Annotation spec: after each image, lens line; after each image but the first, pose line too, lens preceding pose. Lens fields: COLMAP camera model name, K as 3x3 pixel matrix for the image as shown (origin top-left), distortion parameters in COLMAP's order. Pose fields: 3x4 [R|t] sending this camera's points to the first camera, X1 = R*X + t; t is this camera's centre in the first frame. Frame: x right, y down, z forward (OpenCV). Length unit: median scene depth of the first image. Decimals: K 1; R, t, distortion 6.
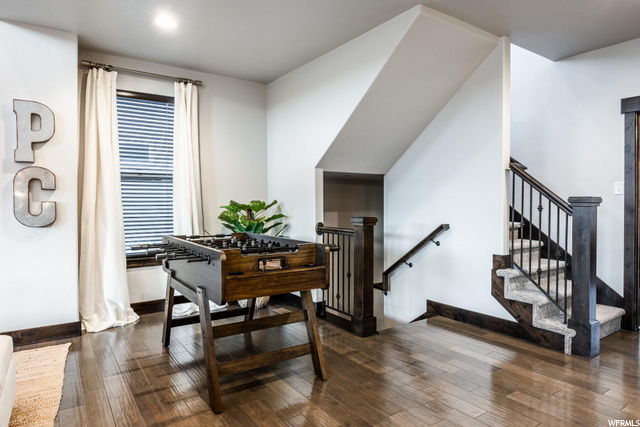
lens RADIAL K [[388.8, 0, 320.0], [0, 388.8, 213.5], [0, 0, 1]] dist [-0.003230, -0.000357]
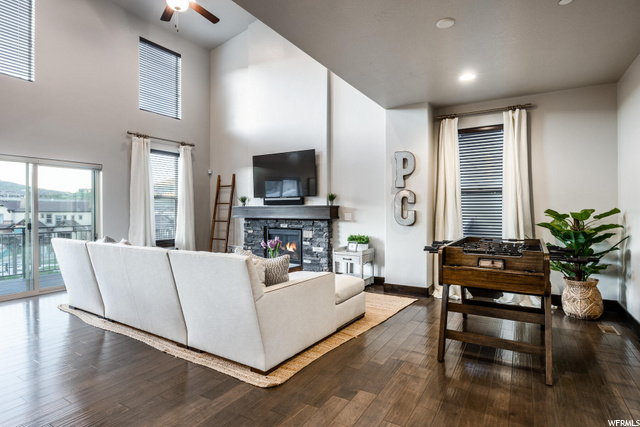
lens RADIAL K [[347.6, 0, 320.0], [0, 347.6, 213.5], [0, 0, 1]] dist [0.001880, 0.000129]
pose [[0.405226, 0.010313, -0.914159, 0.405057], [-0.021794, 0.999761, 0.001618, -0.010146], [0.913957, 0.019267, 0.405354, 0.043751]]
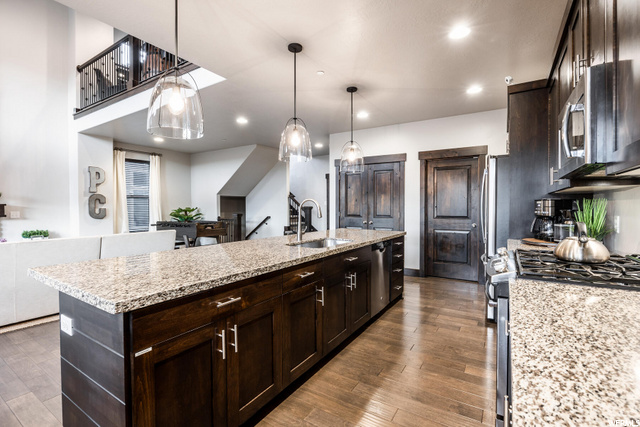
lens RADIAL K [[303.0, 0, 320.0], [0, 303.0, 213.5], [0, 0, 1]] dist [-0.006217, -0.000387]
pose [[0.924402, -0.010200, 0.381282, -0.141740], [0.011835, 0.999928, -0.001942, 0.016738], [-0.381235, 0.006307, 0.924457, -1.027052]]
